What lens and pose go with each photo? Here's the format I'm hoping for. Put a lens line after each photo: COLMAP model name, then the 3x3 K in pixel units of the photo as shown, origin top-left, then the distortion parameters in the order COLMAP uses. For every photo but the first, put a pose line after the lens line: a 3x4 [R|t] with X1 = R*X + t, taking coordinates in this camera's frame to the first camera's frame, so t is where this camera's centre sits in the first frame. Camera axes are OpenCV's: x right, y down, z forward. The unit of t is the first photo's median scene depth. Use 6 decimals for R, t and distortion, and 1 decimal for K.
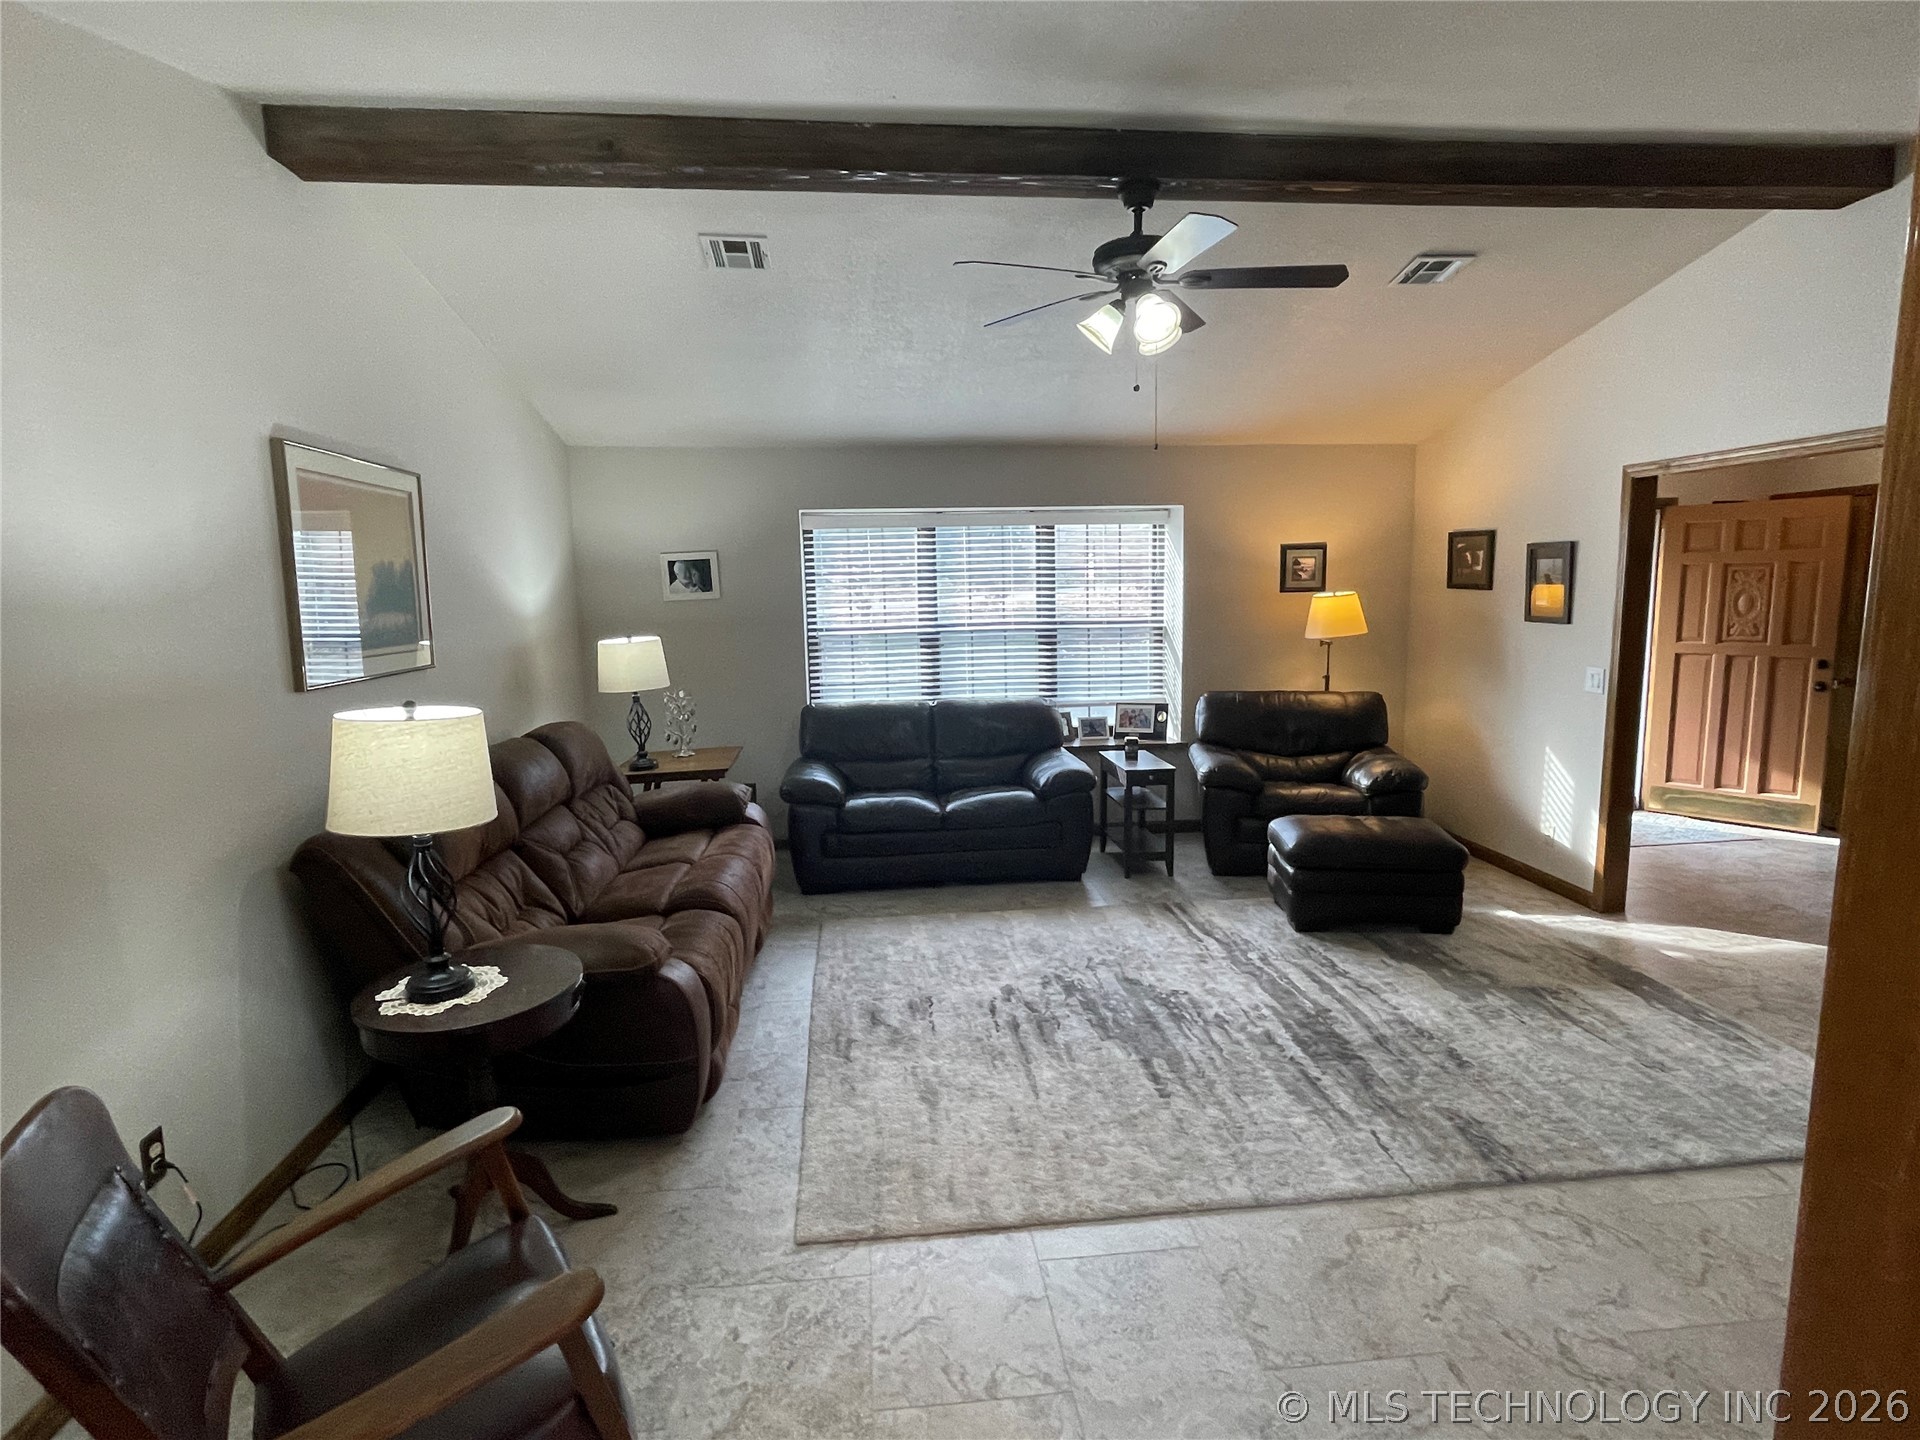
lens RADIAL K [[1018.9, 0, 964.3], [0, 1018.9, 721.0], [0, 0, 1]] dist [0.006655, 0.000617]
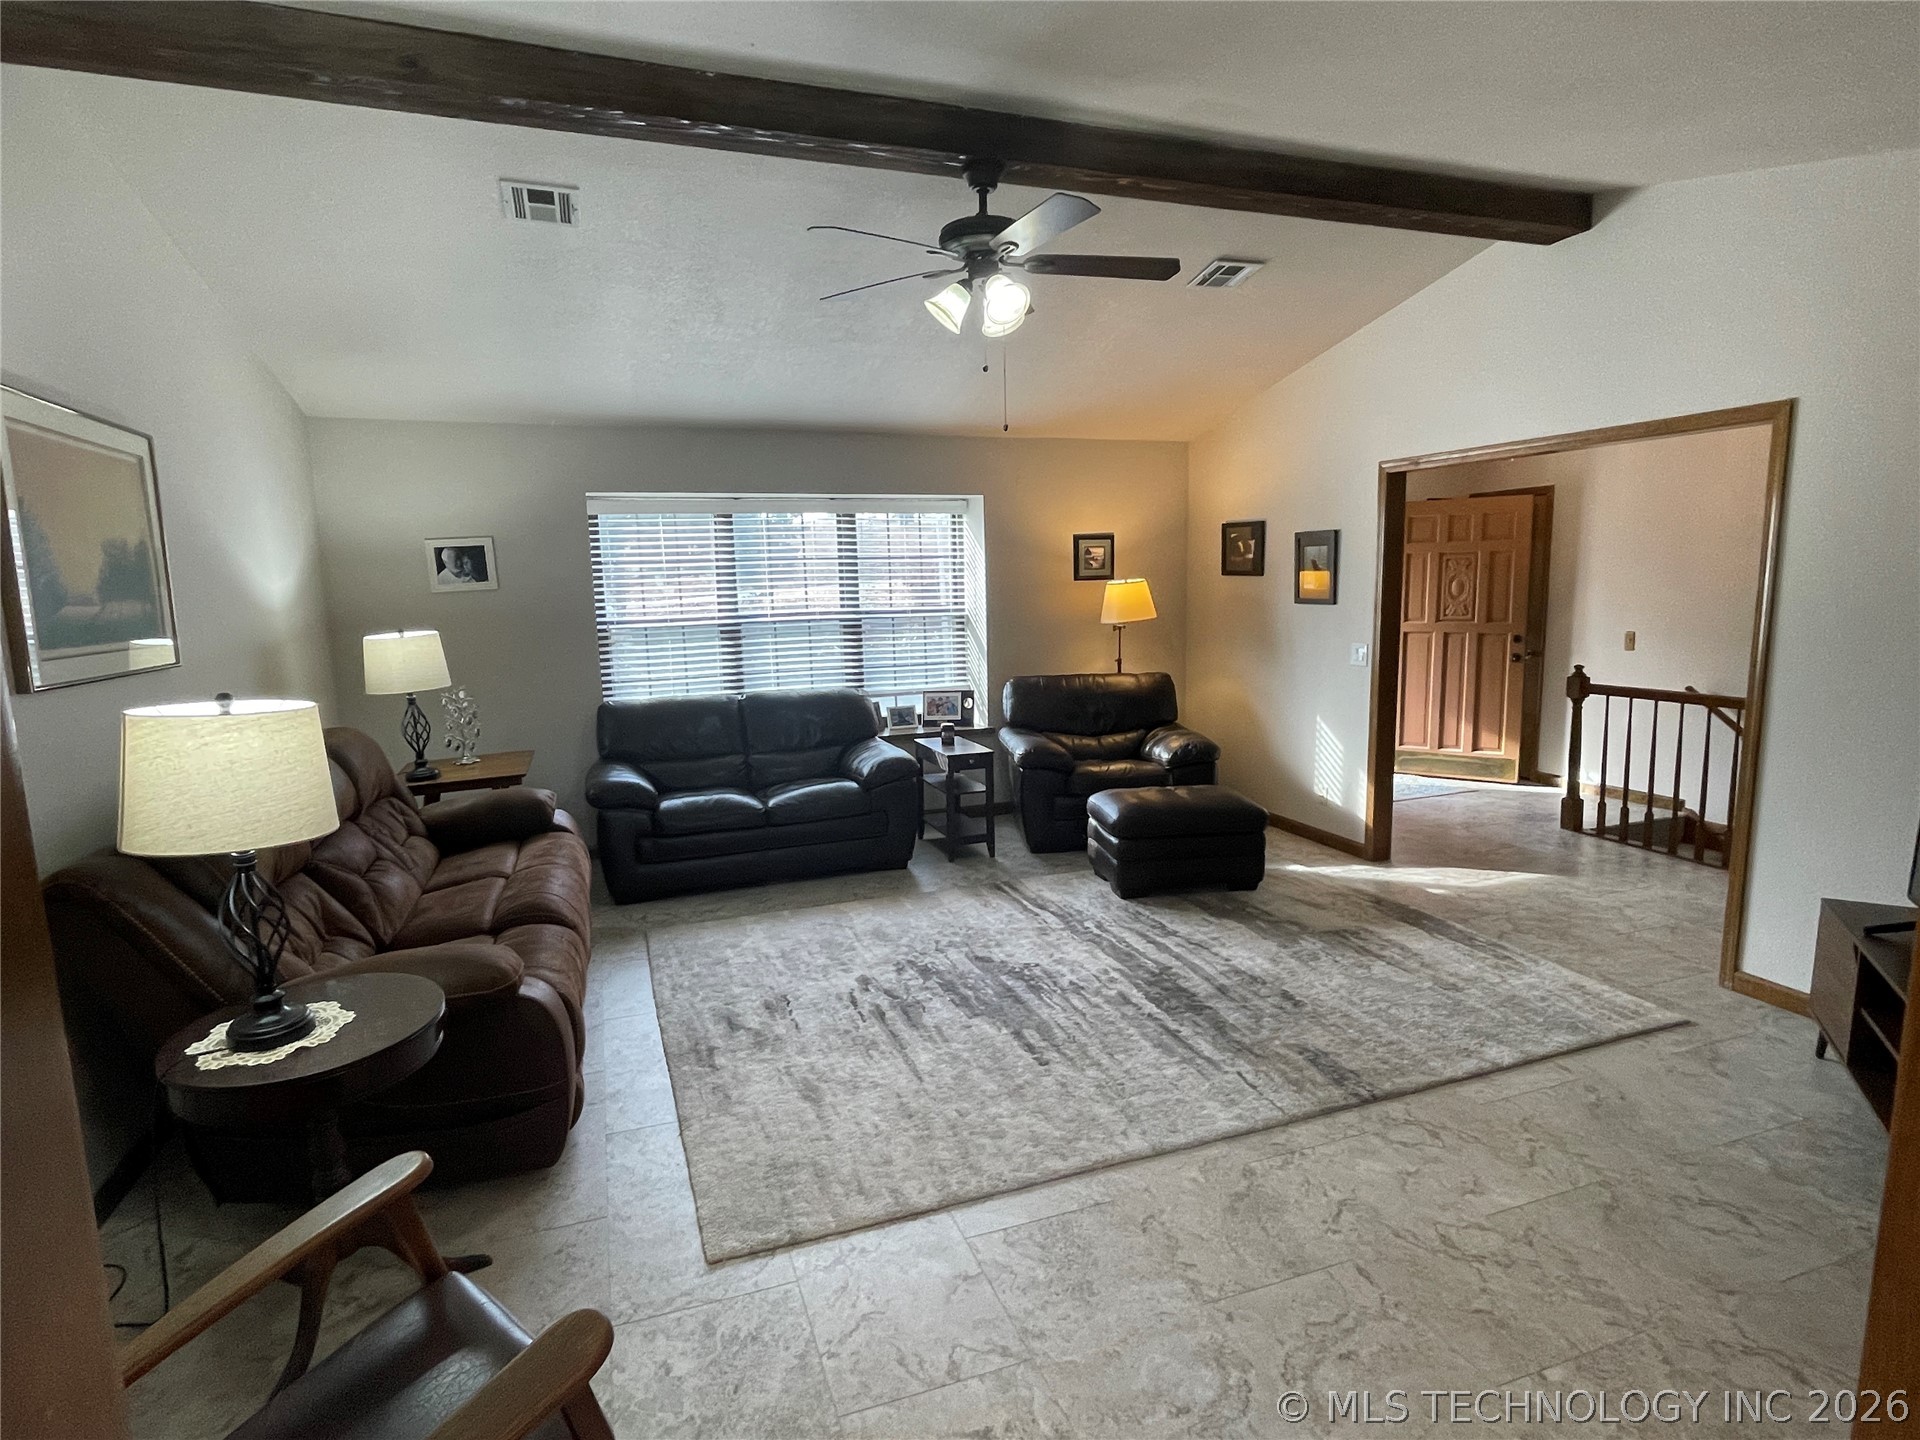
lens RADIAL K [[1018.9, 0, 960.1], [0, 1018.9, 724.3], [0, 0, 1]] dist [0.006655, 0.000617]
pose [[0.970671, -0.039044, 0.237219, -0.098513], [0.038109, 0.999237, 0.008530, 0.013734], [-0.237371, 0.000761, 0.971419, 0.025224]]
